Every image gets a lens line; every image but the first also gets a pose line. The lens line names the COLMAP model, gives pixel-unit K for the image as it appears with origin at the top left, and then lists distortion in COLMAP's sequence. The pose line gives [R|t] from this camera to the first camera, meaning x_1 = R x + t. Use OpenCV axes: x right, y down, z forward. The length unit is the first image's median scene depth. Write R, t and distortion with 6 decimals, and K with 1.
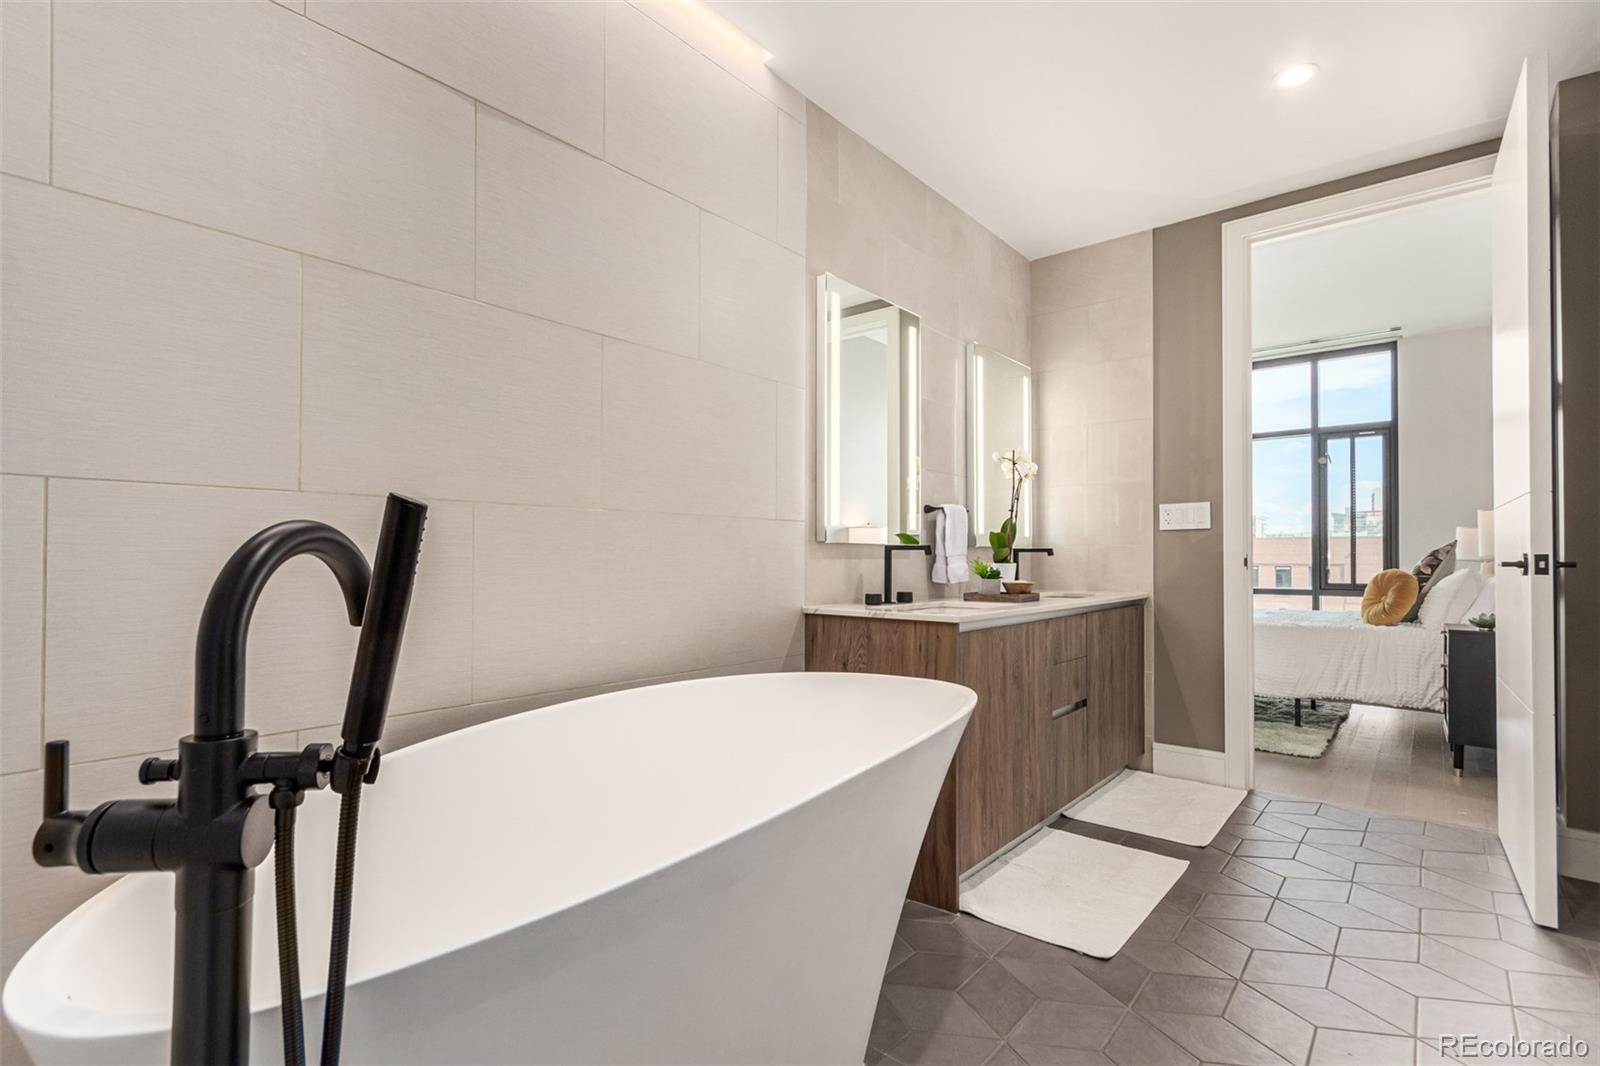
lens RADIAL K [[786.4, 0, 778.2], [0, 786.4, 564.2], [0, 0, 1]] dist [0.007125, 0.005145]
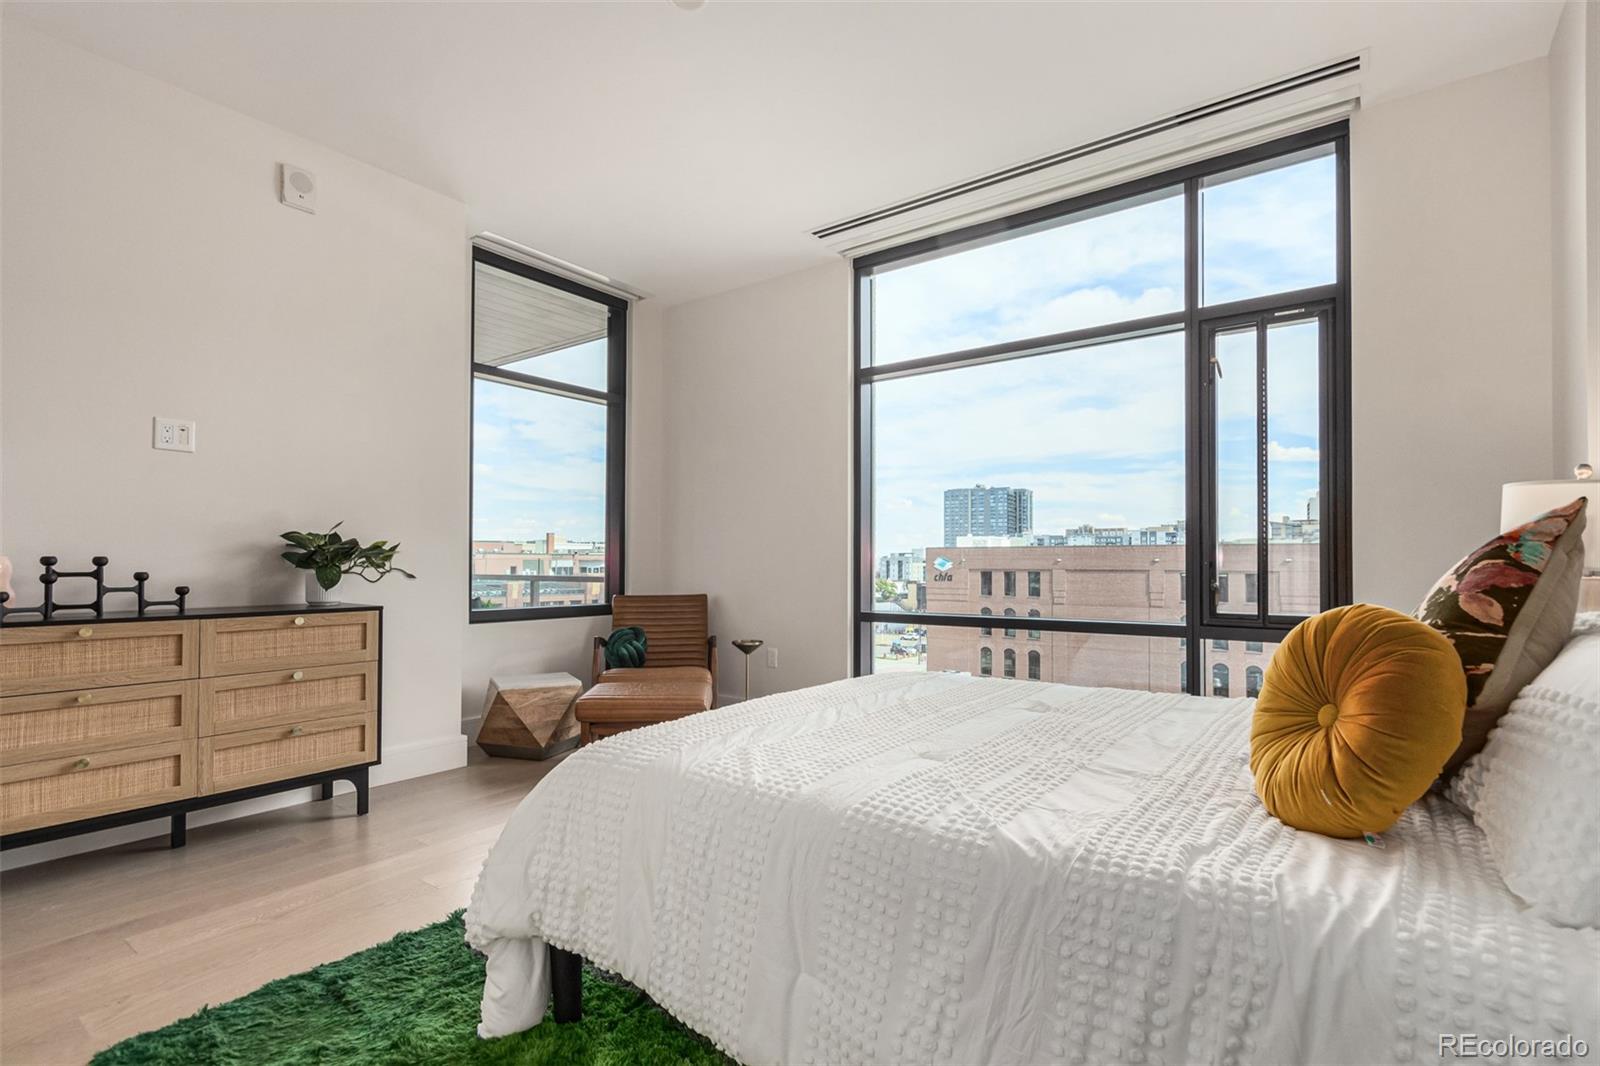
lens RADIAL K [[786.4, 0, 772.5], [0, 786.4, 560.4], [0, 0, 1]] dist [0.007125, 0.005145]
pose [[0.998886, 0.004537, 0.046969, 0.529789], [-0.003911, 0.999902, -0.013421, -0.003978], [-0.047025, 0.013223, 0.998806, 0.694695]]
